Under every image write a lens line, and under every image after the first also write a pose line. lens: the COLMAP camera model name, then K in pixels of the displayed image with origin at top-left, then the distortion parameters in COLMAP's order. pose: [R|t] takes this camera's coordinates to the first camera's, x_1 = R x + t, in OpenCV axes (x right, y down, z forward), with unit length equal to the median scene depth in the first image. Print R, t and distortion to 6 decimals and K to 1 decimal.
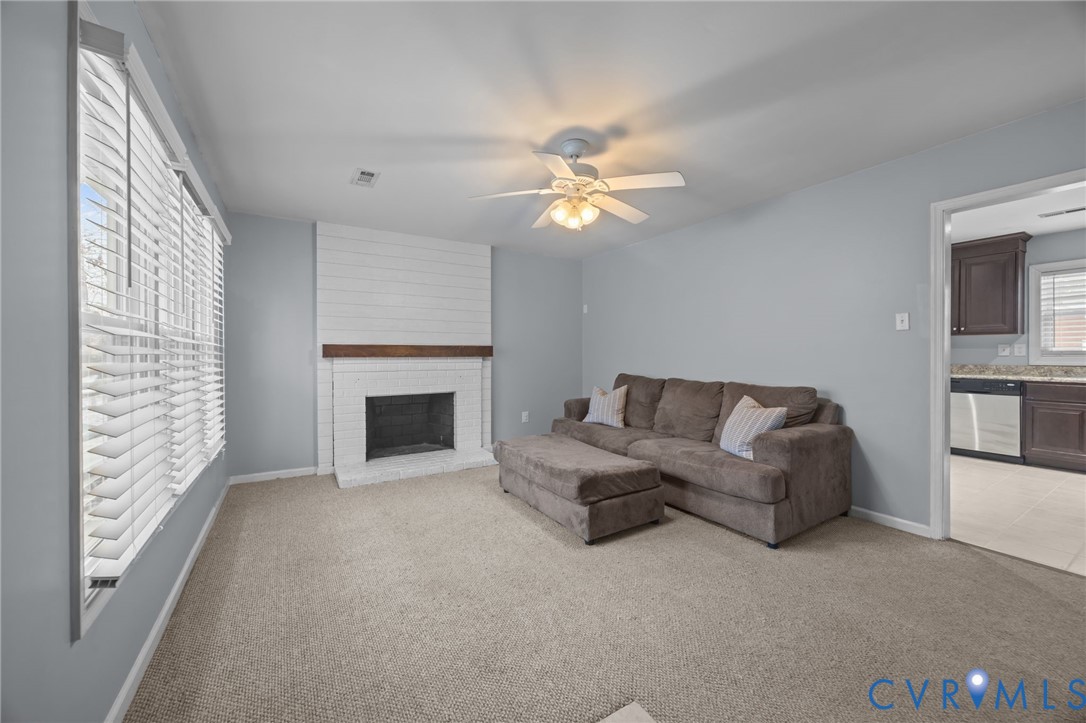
lens RADIAL K [[415.8, 0, 538.9], [0, 415.8, 356.1], [0, 0, 1]] dist [-0.000421, -0.000034]
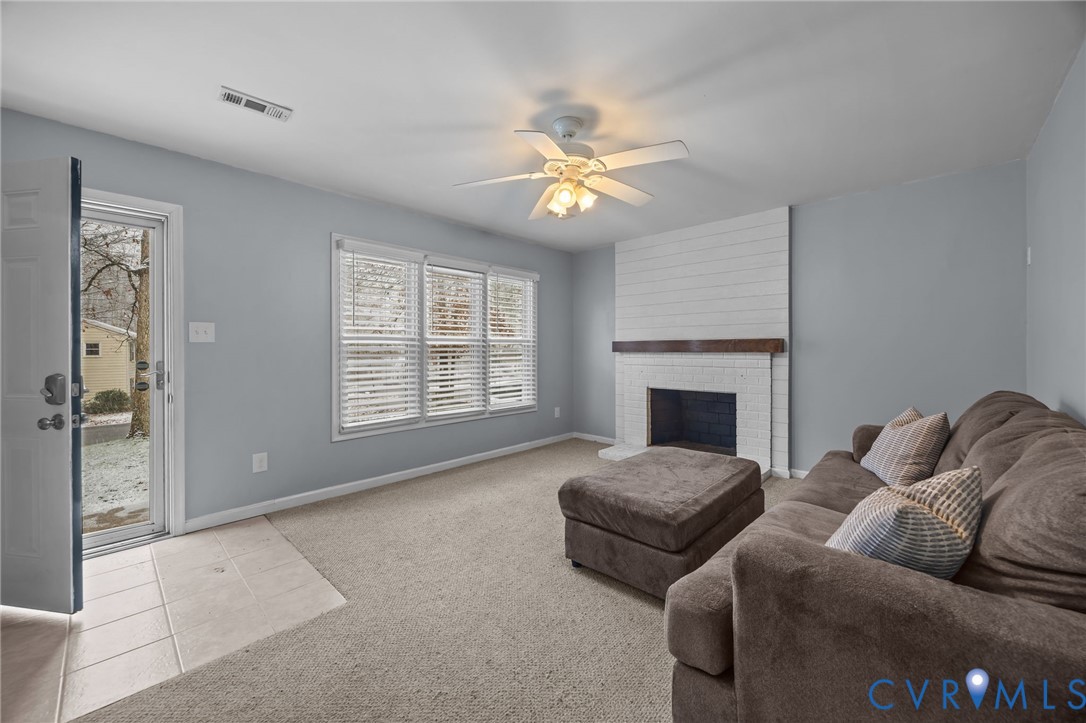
lens RADIAL K [[420.0, 0, 537.3], [0, 420.0, 349.2], [0, 0, 1]] dist [-0.001456, -0.000063]
pose [[0.259308, 0.002239, -0.965792, 0.768201], [-0.002679, 0.999995, 0.001599, -0.007866], [0.965791, 0.002173, 0.259312, 0.549902]]
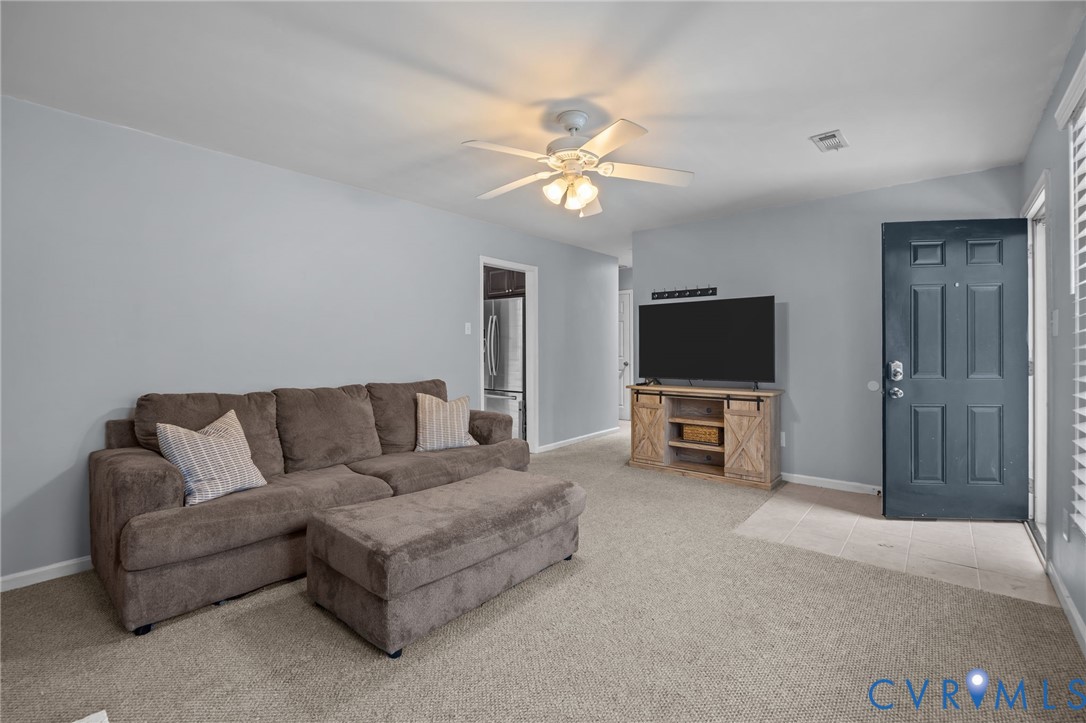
lens RADIAL K [[472.1, 0, 535.4], [0, 472.1, 351.3], [0, 0, 1]] dist [-0.012845, -0.000051]
pose [[-0.305719, -0.001116, 0.952121, -0.675071], [0.012018, 0.999915, 0.005031, -0.007511], [-0.952046, 0.012981, -0.305680, 1.104336]]
